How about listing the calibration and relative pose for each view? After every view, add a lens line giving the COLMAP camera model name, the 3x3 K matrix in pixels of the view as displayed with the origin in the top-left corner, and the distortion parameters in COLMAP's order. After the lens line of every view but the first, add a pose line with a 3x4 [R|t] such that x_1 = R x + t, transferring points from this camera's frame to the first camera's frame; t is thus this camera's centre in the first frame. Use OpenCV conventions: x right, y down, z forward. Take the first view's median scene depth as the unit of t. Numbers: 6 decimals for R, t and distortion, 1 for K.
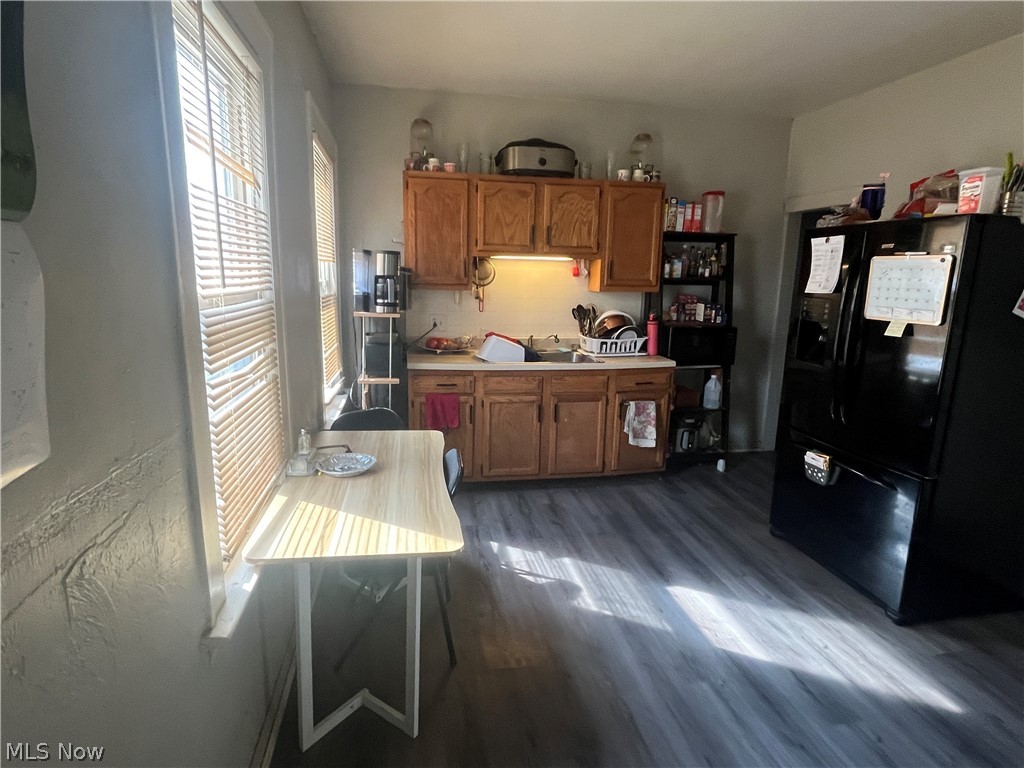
lens RADIAL K [[545.8, 0, 507.0], [0, 545.8, 382.7], [0, 0, 1]] dist [-0.001452, -0.000760]
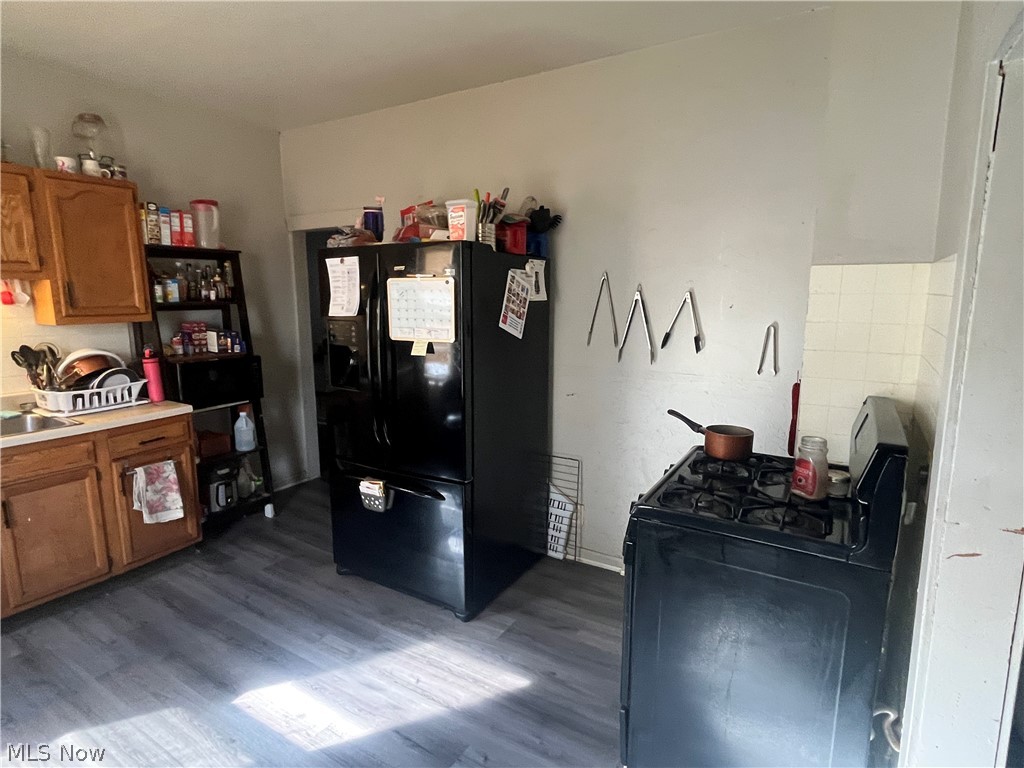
lens RADIAL K [[545.8, 0, 507.0], [0, 545.8, 382.7], [0, 0, 1]] dist [-0.001452, -0.000760]
pose [[0.667582, -0.139071, 0.731432, 0.039117], [0.161803, 0.986020, 0.039798, -0.032530], [-0.726742, 0.091779, 0.680752, 0.122293]]
